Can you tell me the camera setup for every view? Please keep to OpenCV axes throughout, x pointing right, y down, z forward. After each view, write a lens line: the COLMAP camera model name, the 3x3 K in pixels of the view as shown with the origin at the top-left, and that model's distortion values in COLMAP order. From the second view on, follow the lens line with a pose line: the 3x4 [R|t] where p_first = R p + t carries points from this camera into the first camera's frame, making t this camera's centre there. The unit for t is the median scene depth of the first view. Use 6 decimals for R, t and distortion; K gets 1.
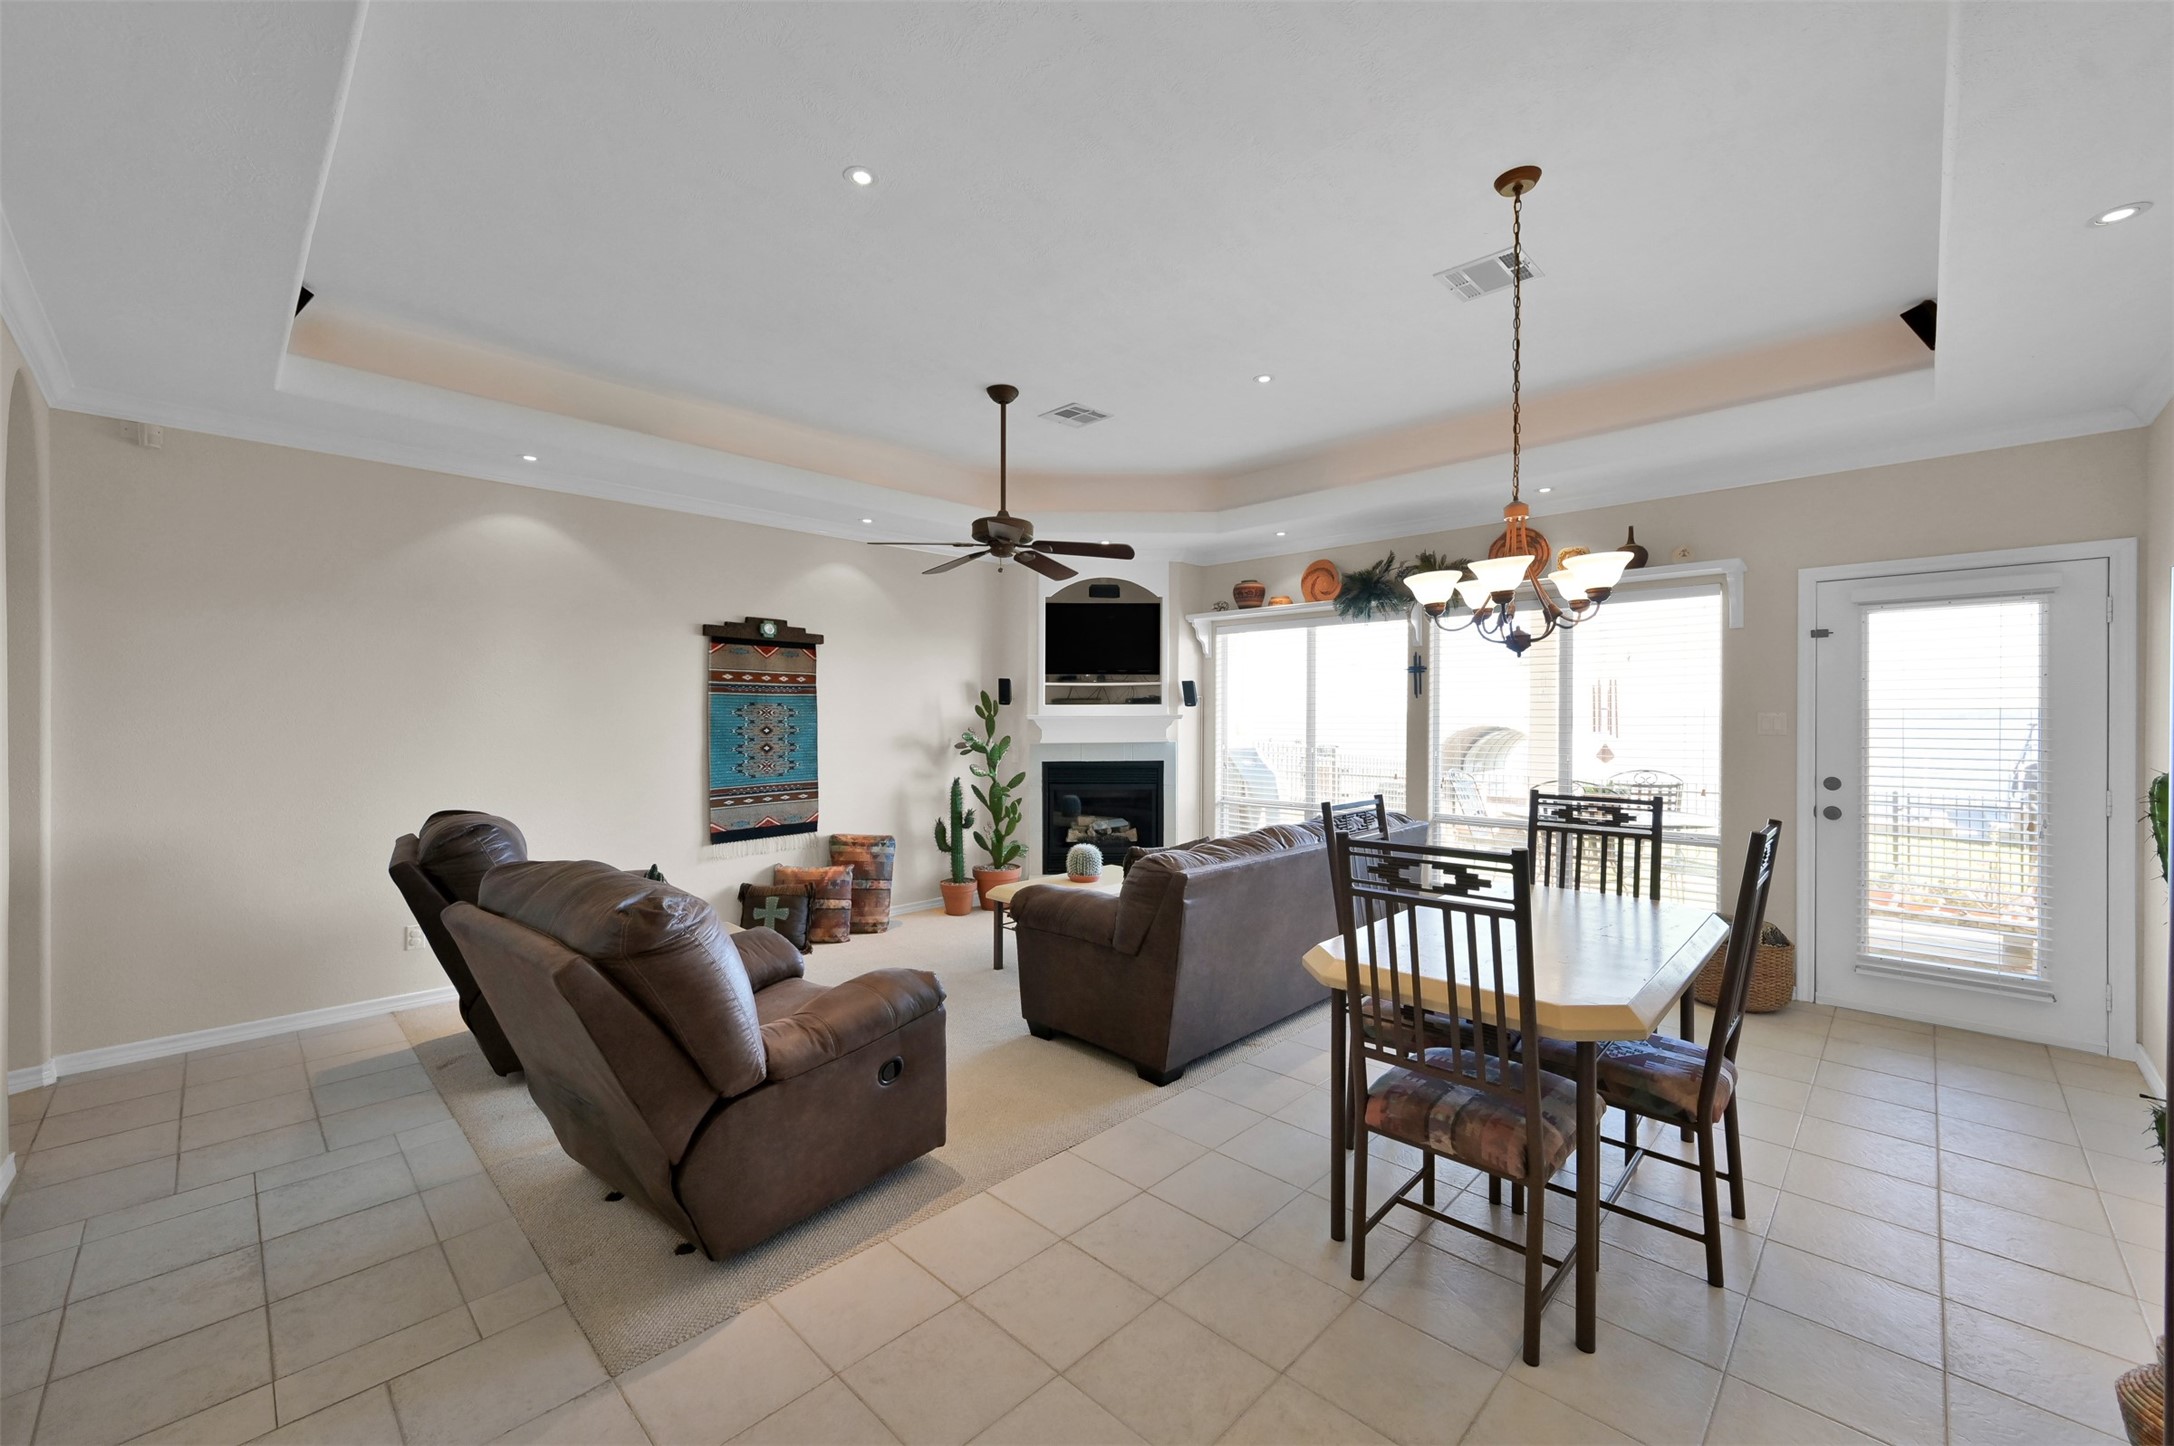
lens RADIAL K [[861.5, 0, 1083.2], [0, 861.5, 732.3], [0, 0, 1]] dist [0.000722, -0.000074]
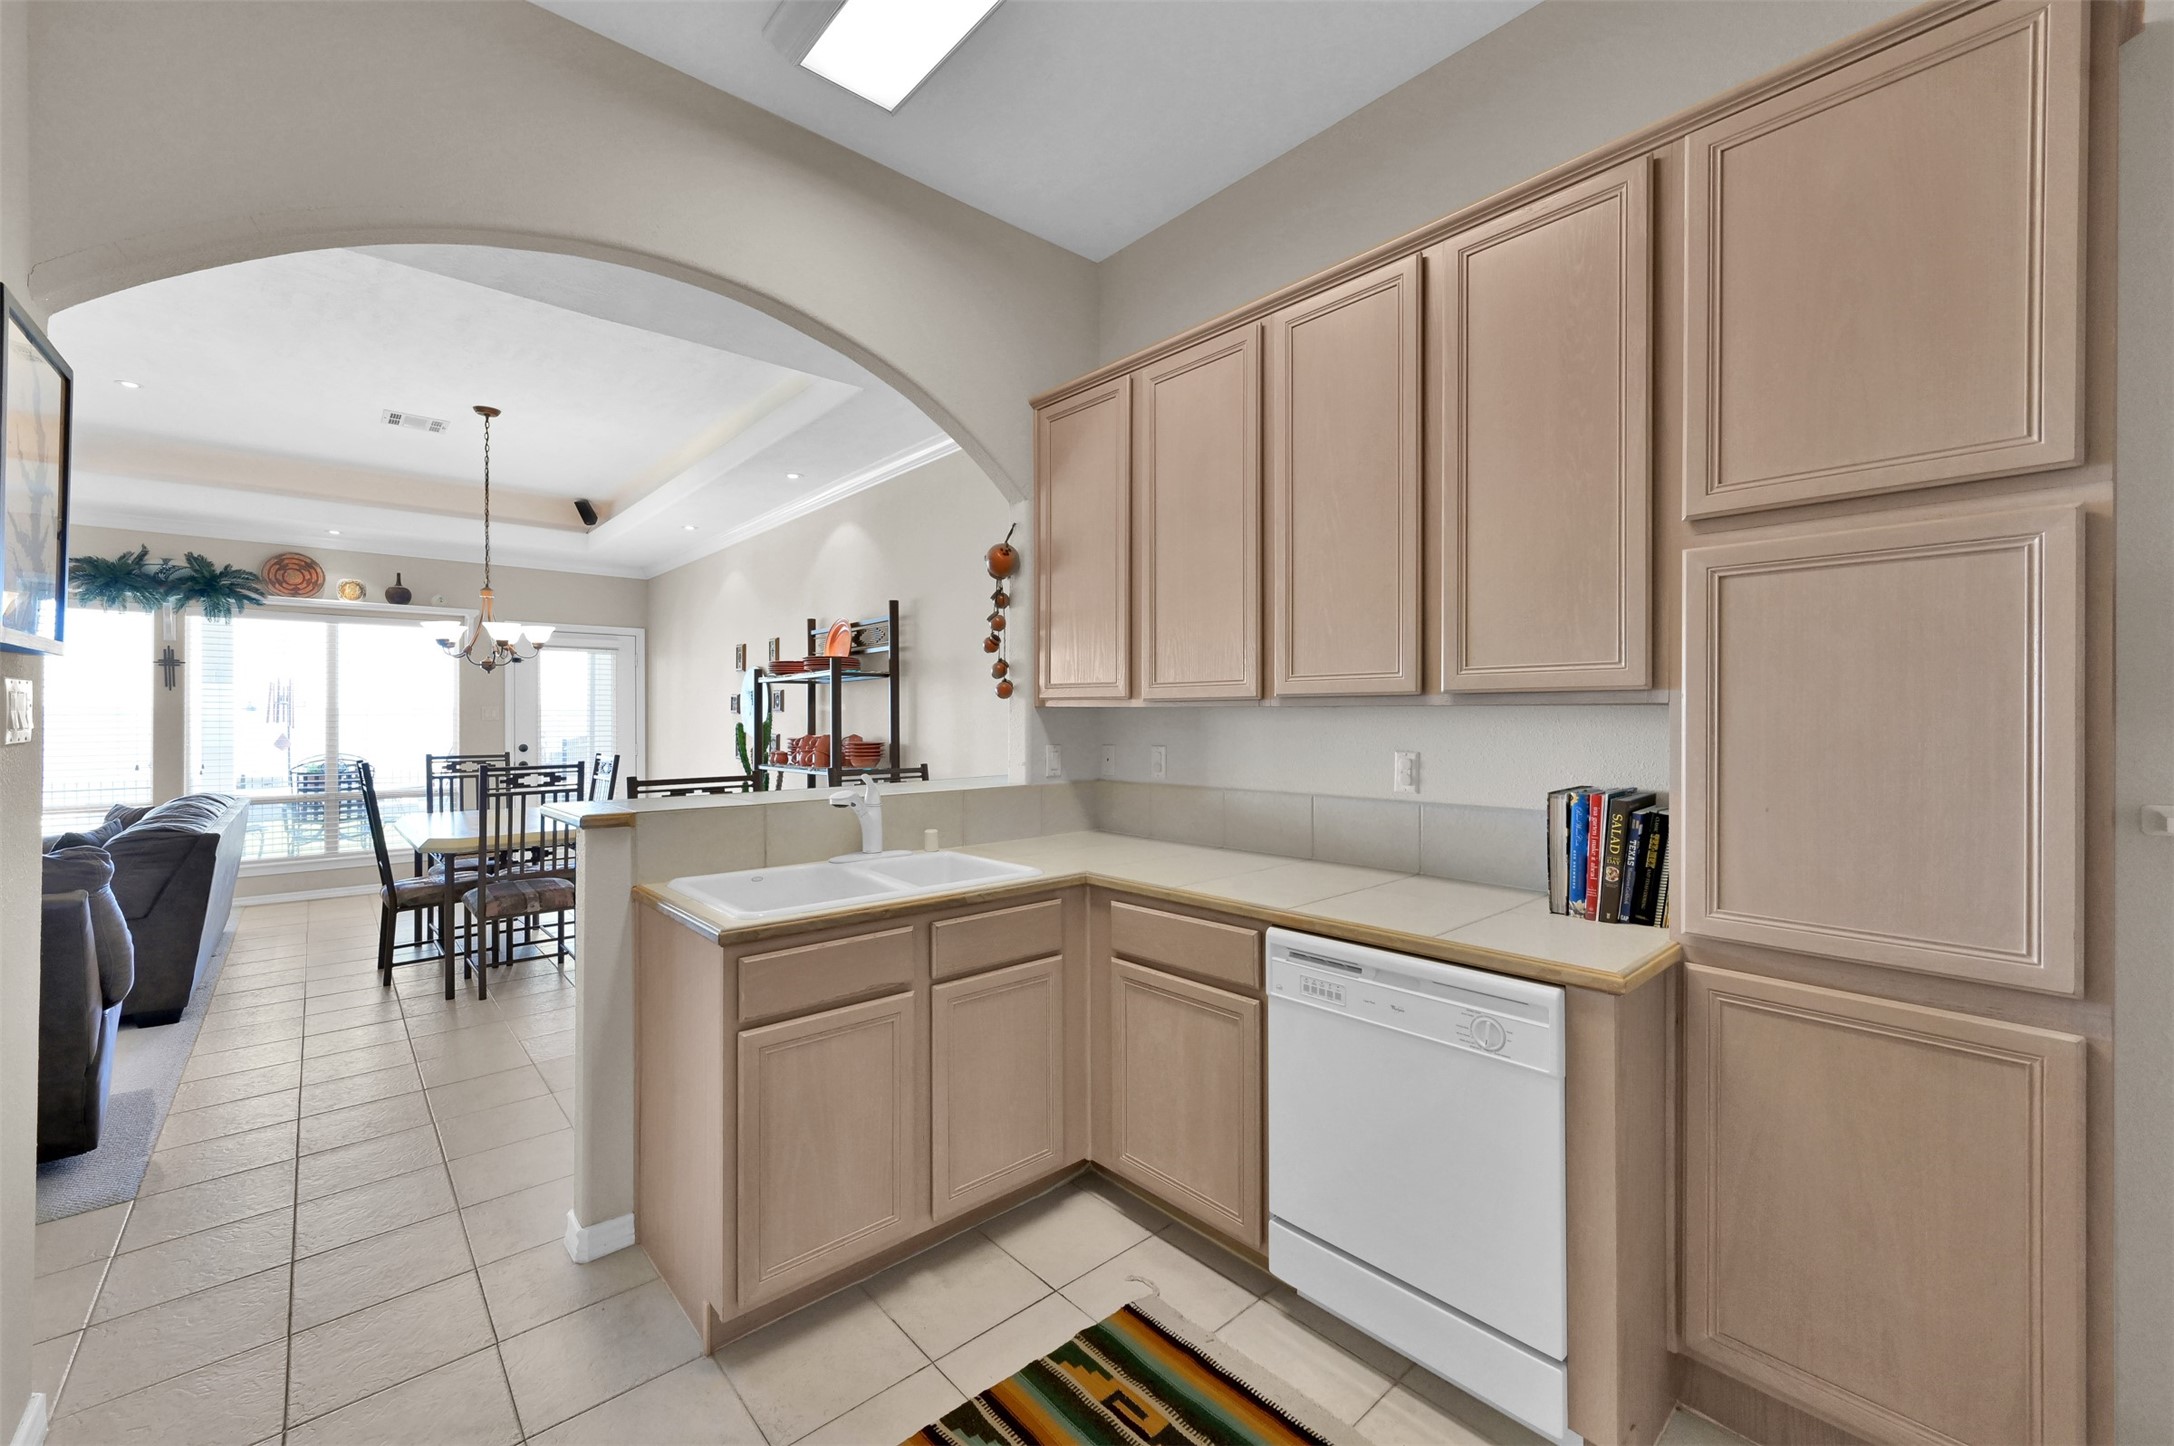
lens RADIAL K [[861.5, 0, 1088.4], [0, 861.5, 718.9], [0, 0, 1]] dist [0.000722, -0.000074]
pose [[0.067189, -0.001430, 0.997739, -1.028088], [0.017375, 0.999849, 0.000263, 0.025883], [-0.997589, 0.017318, 0.067204, -0.317380]]
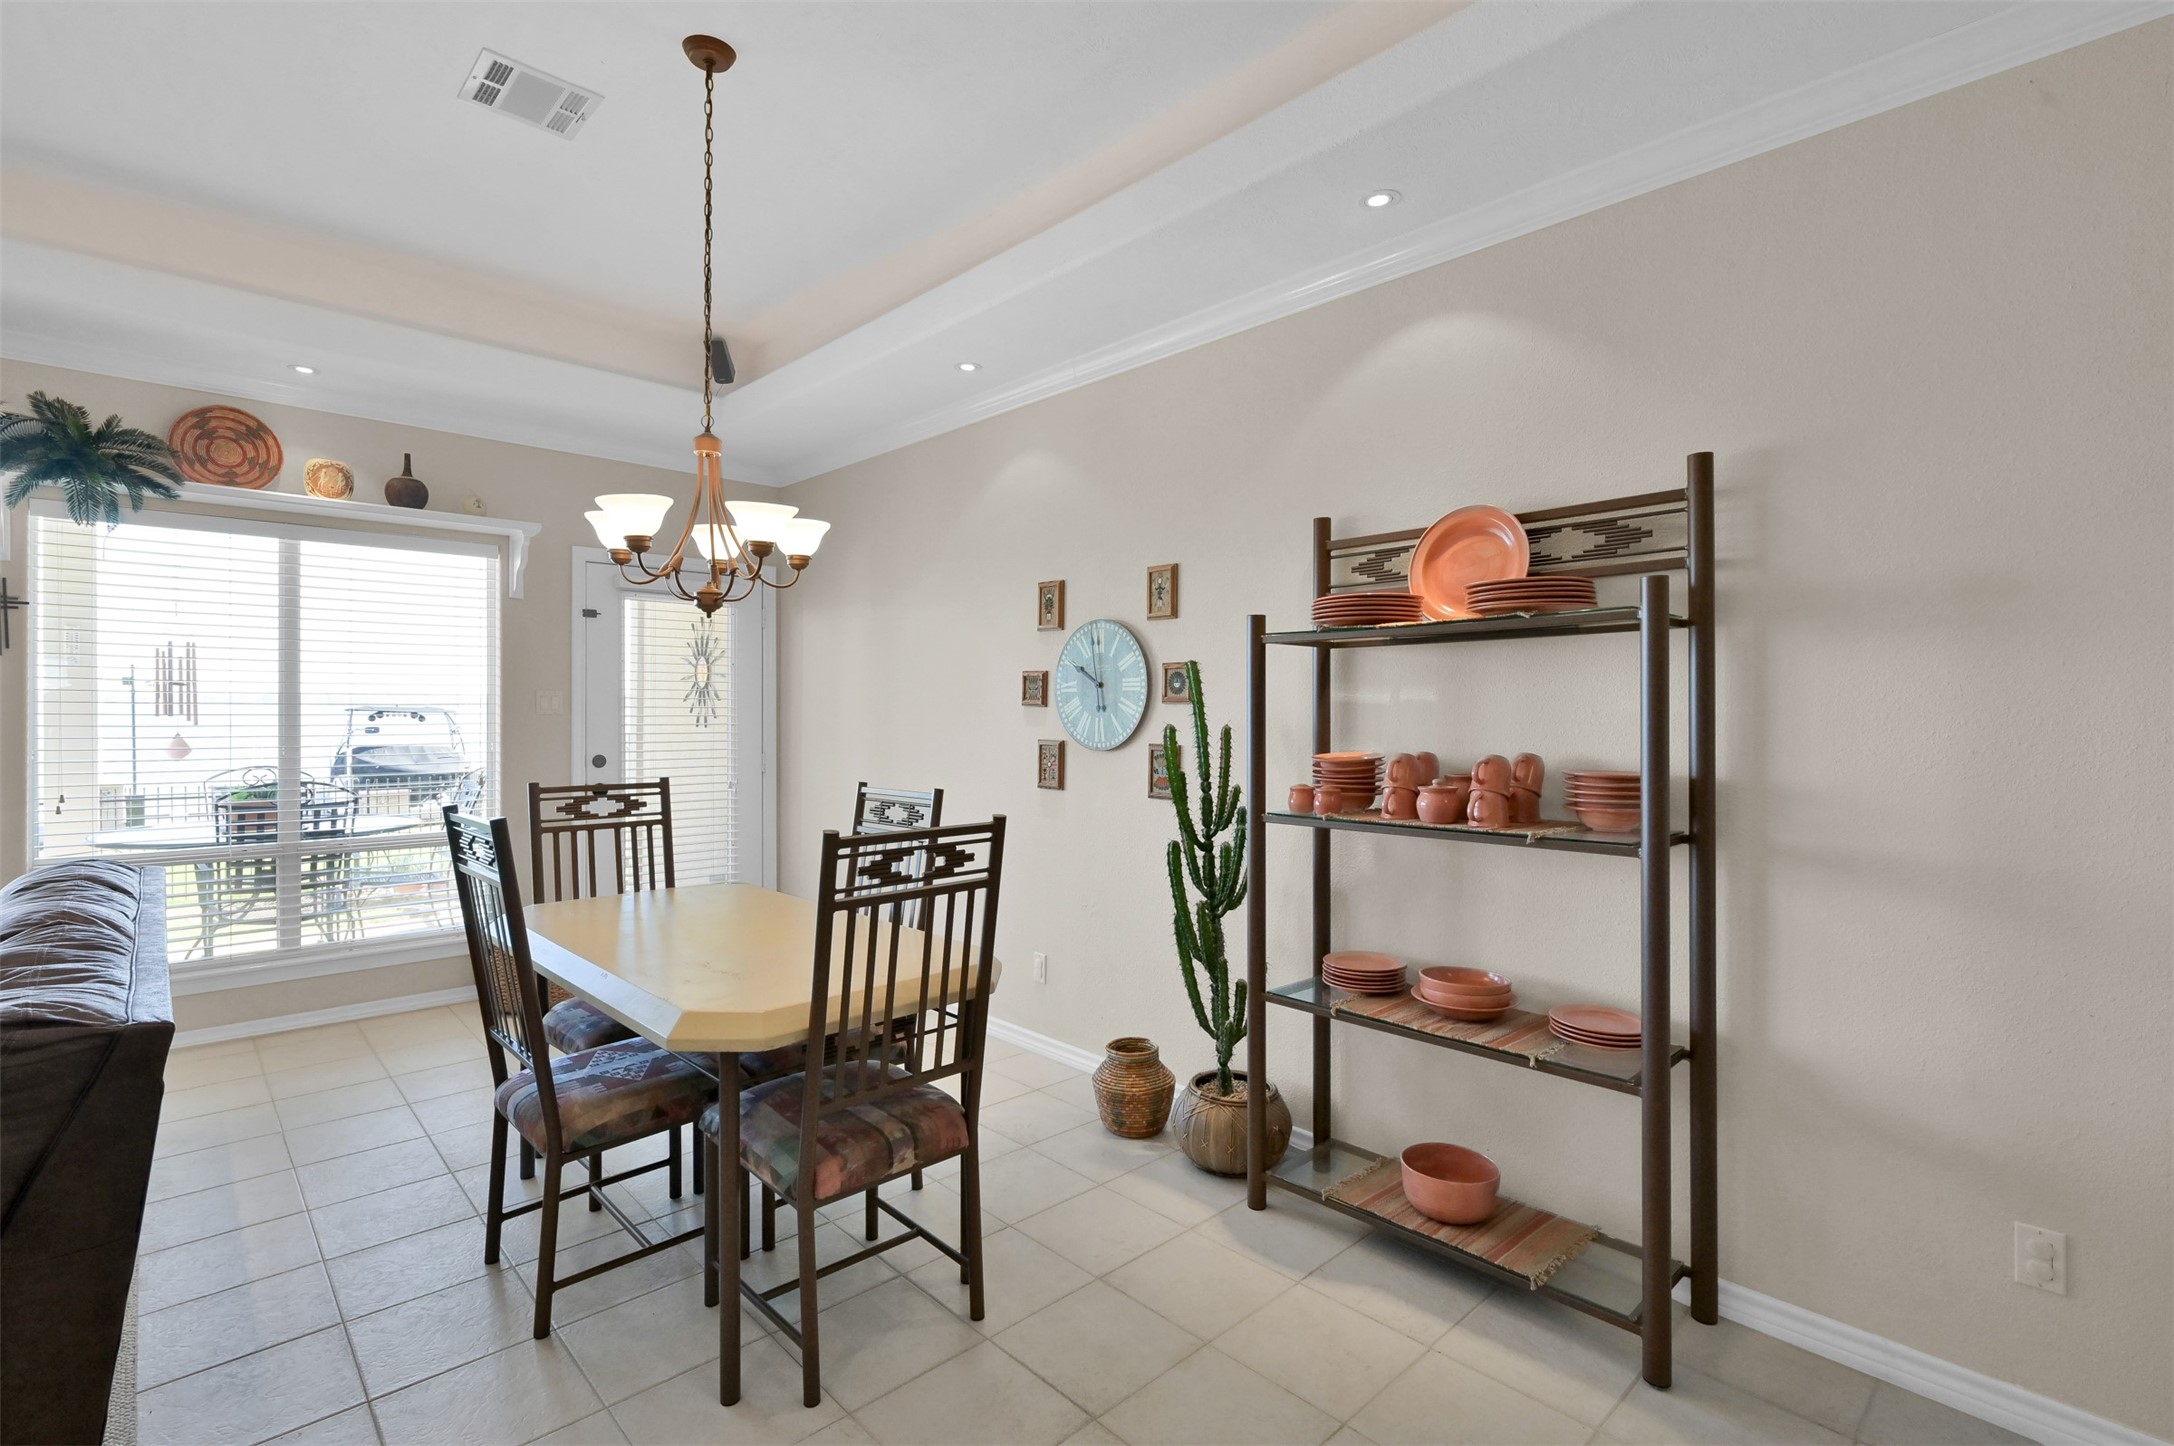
lens RADIAL K [[1001.2, 0, 1088.4], [0, 1001.2, 713.6], [0, 0, 1]] dist [0.001290, -0.001495]
pose [[0.041761, -0.004428, 0.999118, -0.392596], [0.012361, 0.999916, 0.003915, 0.007179], [-0.999051, 0.012187, 0.041812, 0.497718]]
